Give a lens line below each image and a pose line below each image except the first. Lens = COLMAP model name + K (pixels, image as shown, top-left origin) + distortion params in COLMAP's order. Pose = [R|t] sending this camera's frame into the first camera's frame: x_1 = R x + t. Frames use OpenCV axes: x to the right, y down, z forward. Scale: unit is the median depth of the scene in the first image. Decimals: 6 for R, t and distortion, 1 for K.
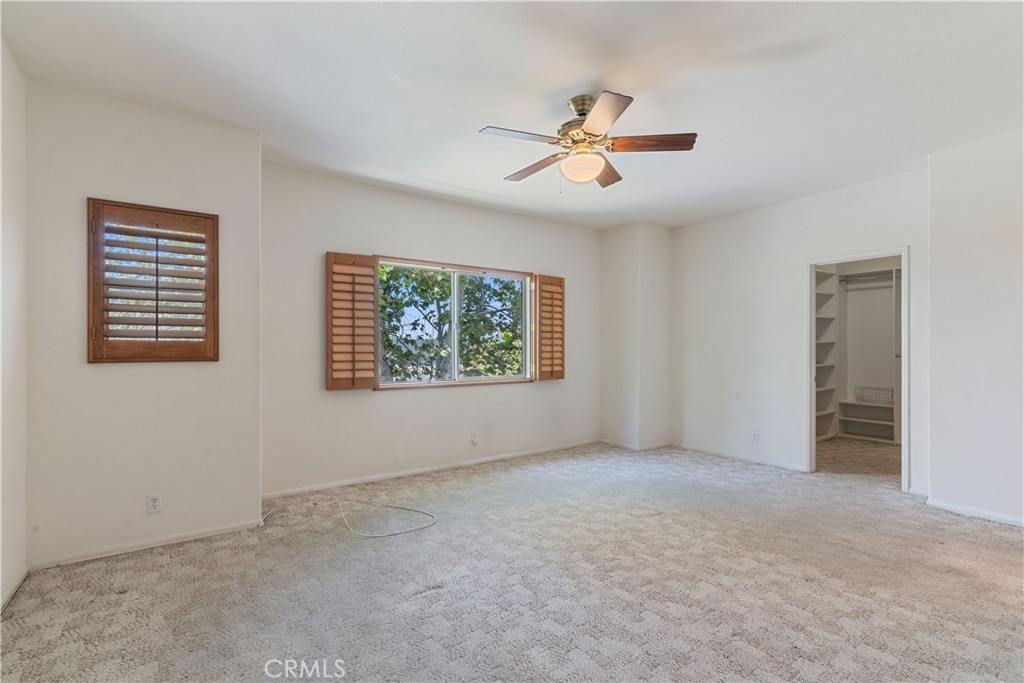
lens RADIAL K [[465.4, 0, 506.9], [0, 465.4, 344.1], [0, 0, 1]] dist [0.001091, -0.000606]
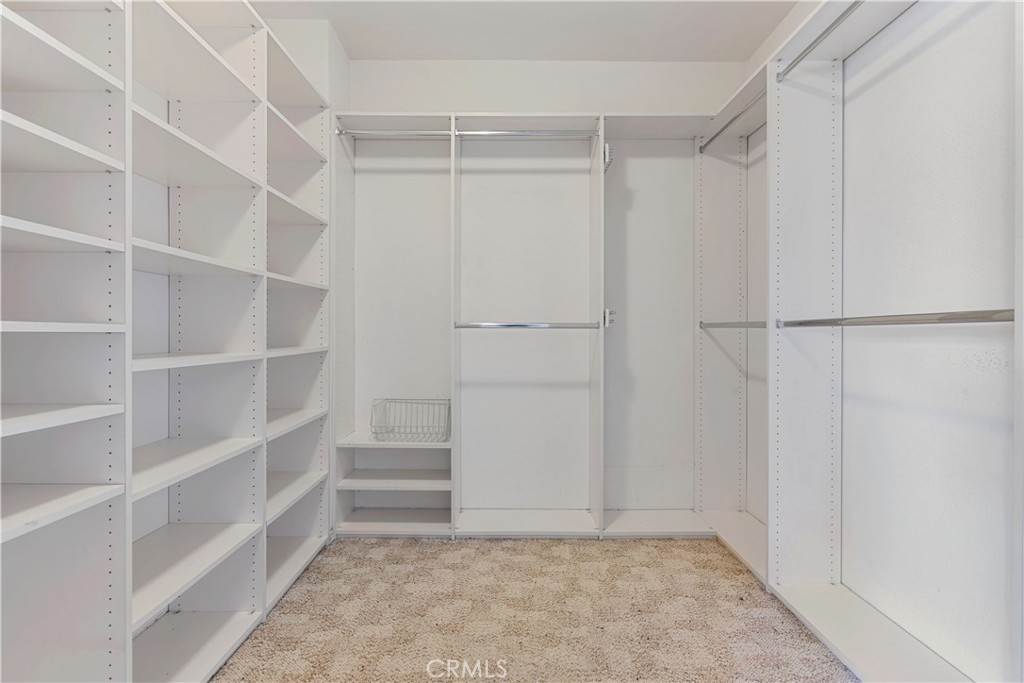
lens RADIAL K [[465.4, 0, 507.9], [0, 465.4, 338.4], [0, 0, 1]] dist [0.001091, -0.000606]
pose [[0.565128, -0.000825, 0.825003, 0.479922], [-0.004351, 0.999983, 0.003981, 0.033745], [-0.824992, -0.005839, 0.565115, 0.672226]]
